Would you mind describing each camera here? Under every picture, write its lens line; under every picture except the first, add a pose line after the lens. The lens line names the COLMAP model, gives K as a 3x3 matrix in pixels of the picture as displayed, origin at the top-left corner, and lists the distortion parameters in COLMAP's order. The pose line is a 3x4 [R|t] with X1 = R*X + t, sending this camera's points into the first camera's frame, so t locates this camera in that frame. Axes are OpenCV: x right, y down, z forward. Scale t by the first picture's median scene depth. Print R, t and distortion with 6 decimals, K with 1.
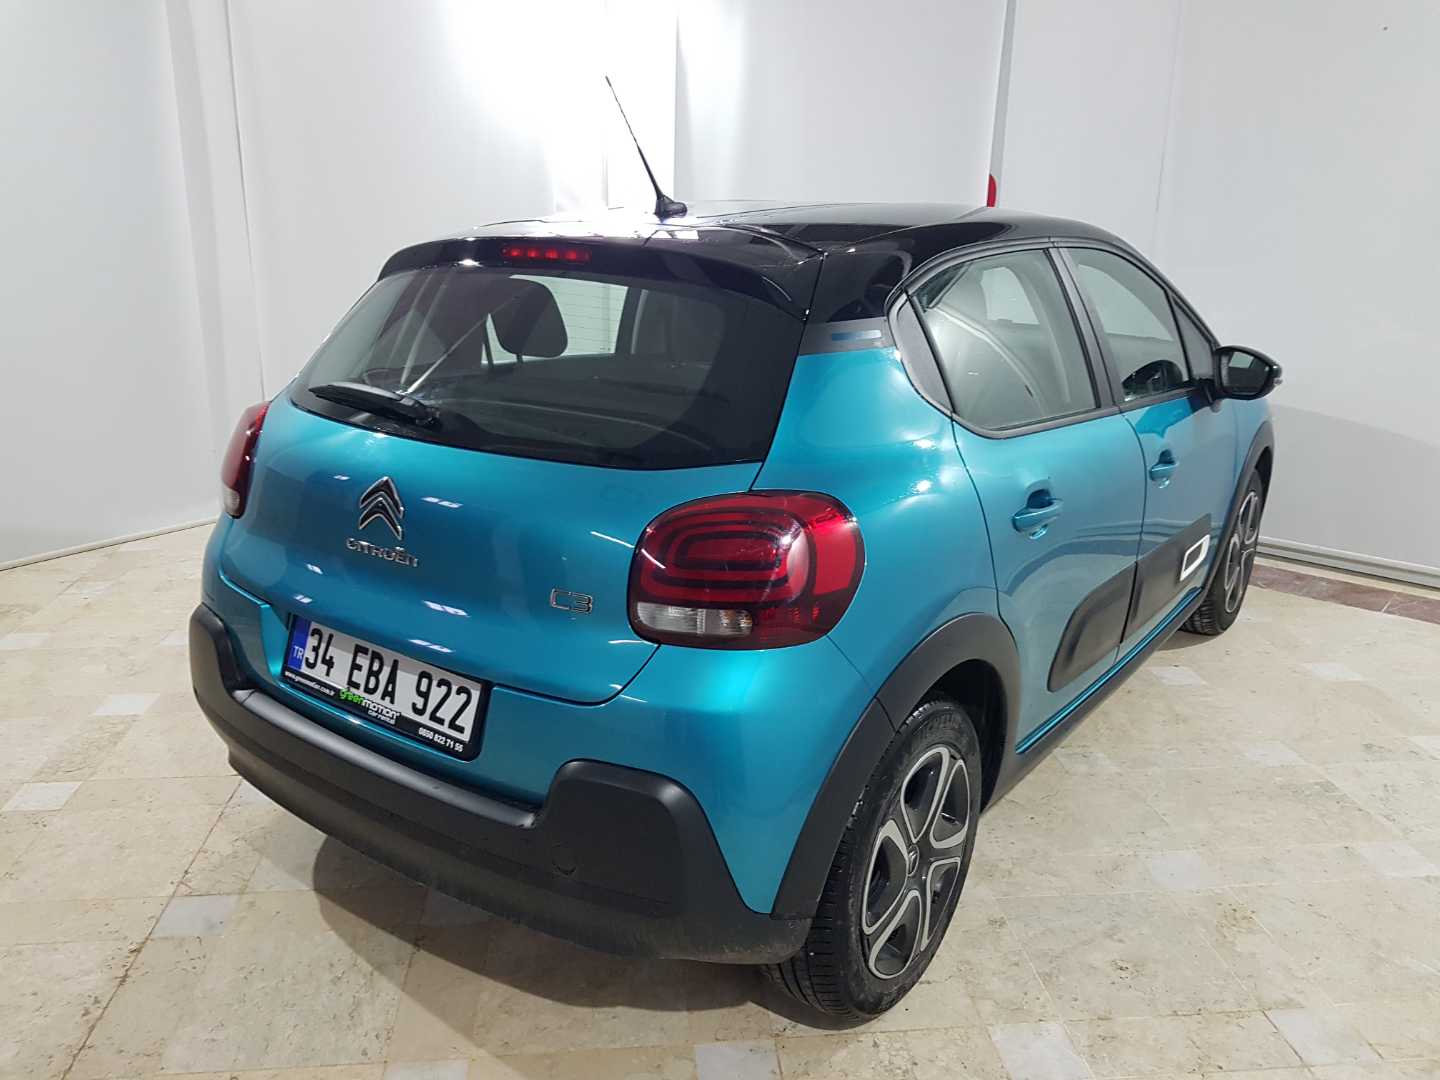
lens RADIAL K [[1164.5, 0, 720.0], [0, 1164.5, 540.0], [0, 0, 1]] dist [-0.006276, -0.000807]
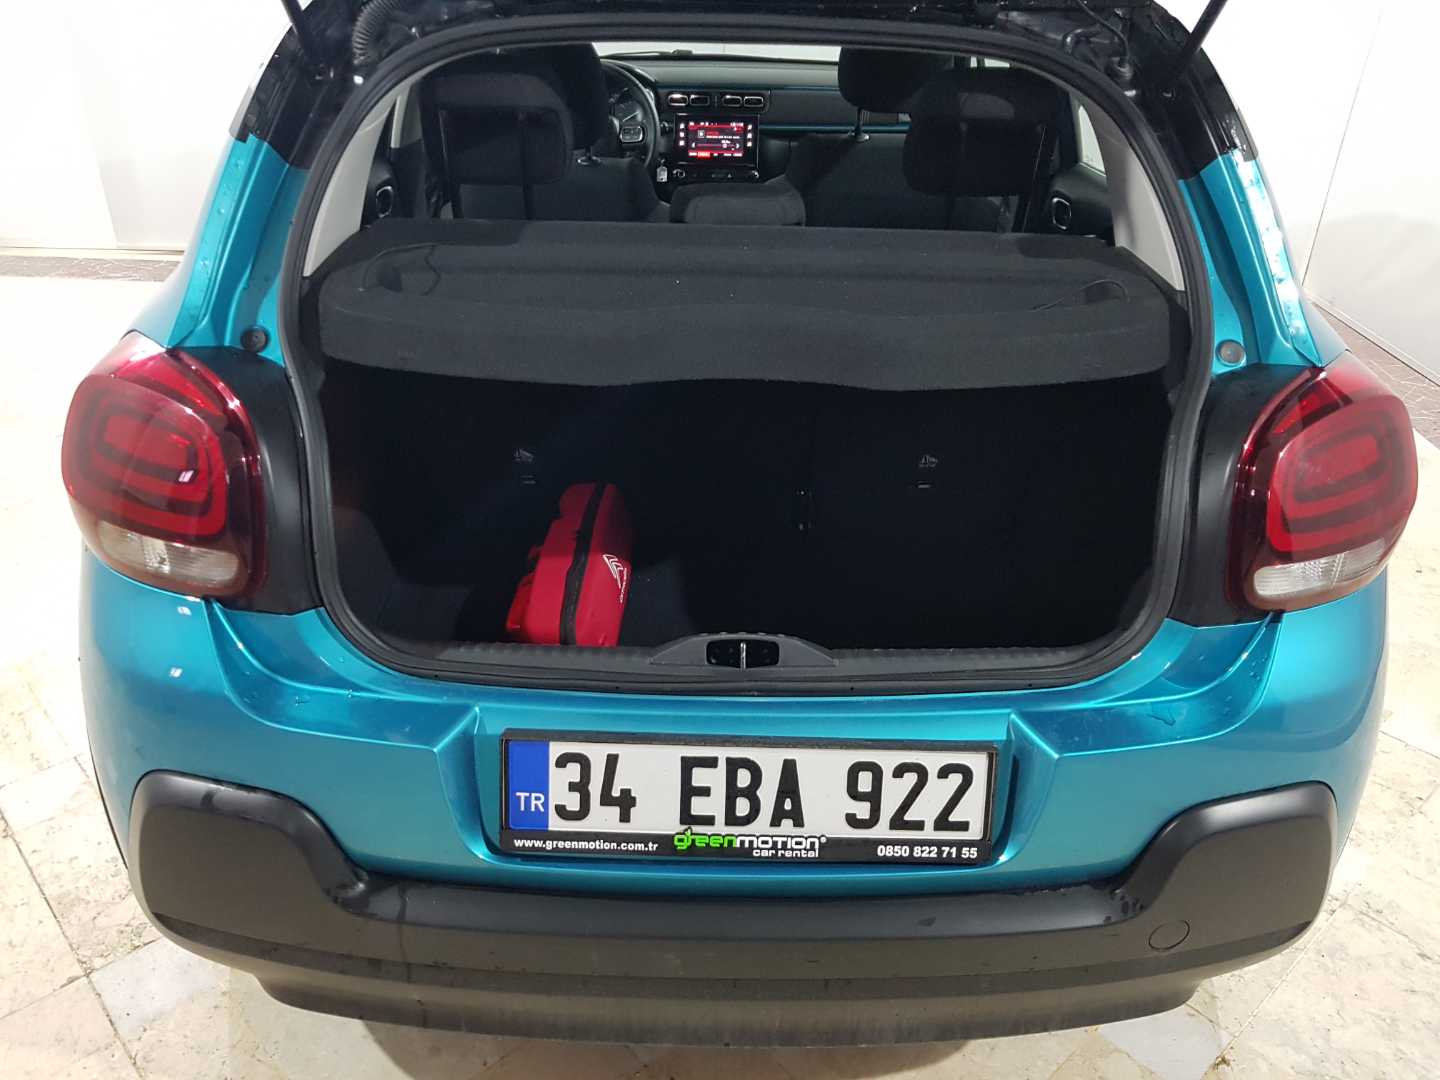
lens RADIAL K [[1157.5, 0, 710.6], [0, 1157.5, 535.8], [0, 0, 1]] dist [-0.008248, -0.006833]
pose [[0.800545, -0.286970, 0.526095, -0.586709], [0.158303, 0.947972, 0.276207, -0.175977], [-0.577986, -0.137834, 0.804322, 0.555110]]
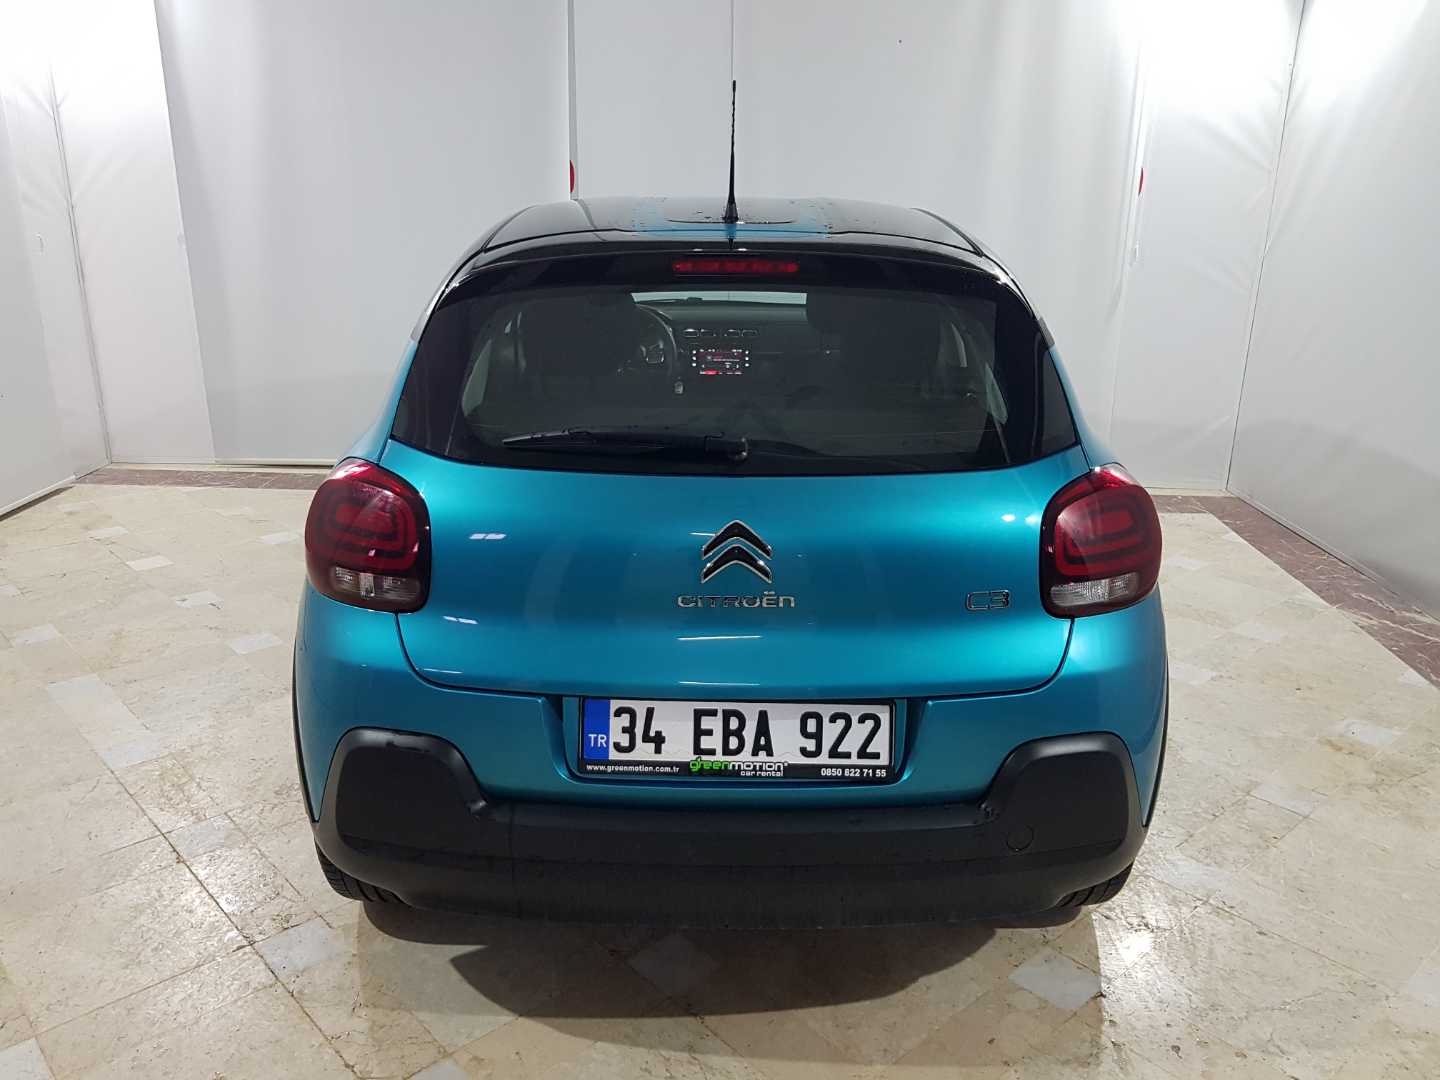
lens RADIAL K [[1164.5, 0, 720.0], [0, 1164.5, 540.0], [0, 0, 1]] dist [-0.006276, -0.000807]
pose [[0.801183, -0.184910, 0.569135, -0.810441], [0.168235, 0.982304, 0.082319, -0.115129], [-0.574285, 0.029795, 0.818113, 0.242589]]
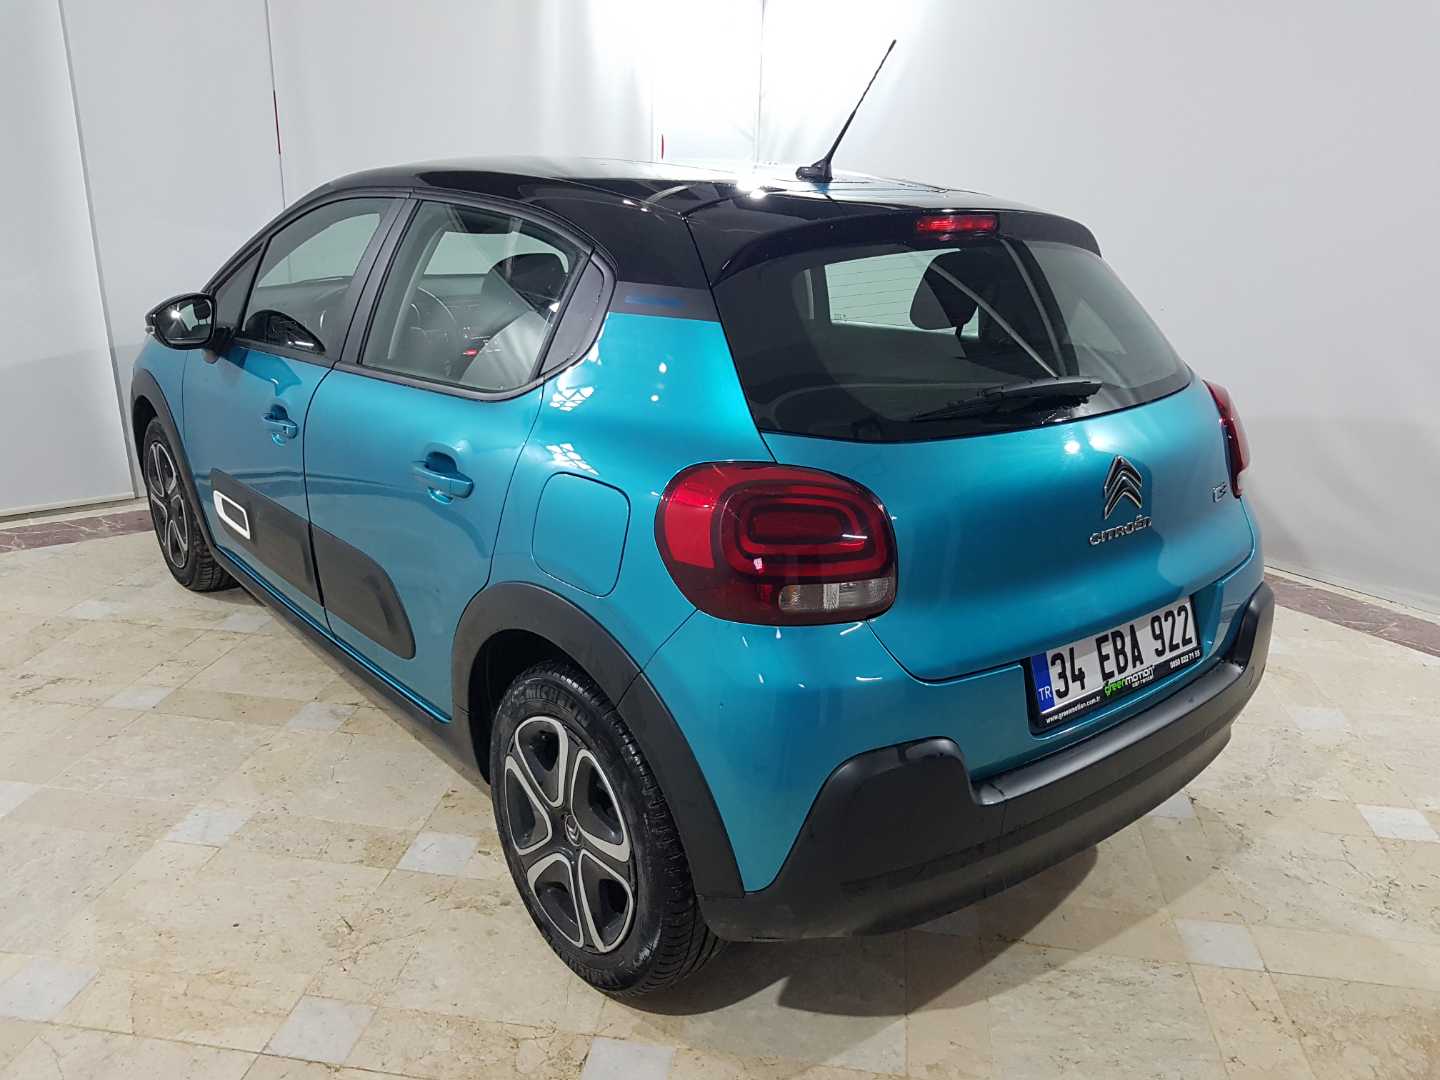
lens RADIAL K [[1157.5, 0, 710.6], [0, 1157.5, 535.8], [0, 0, 1]] dist [-0.008248, -0.006833]
pose [[0.245891, -0.310413, 0.918249, -1.274902], [0.255321, 0.934621, 0.247577, -0.317007], [-0.935066, 0.173571, 0.309070, 1.009937]]
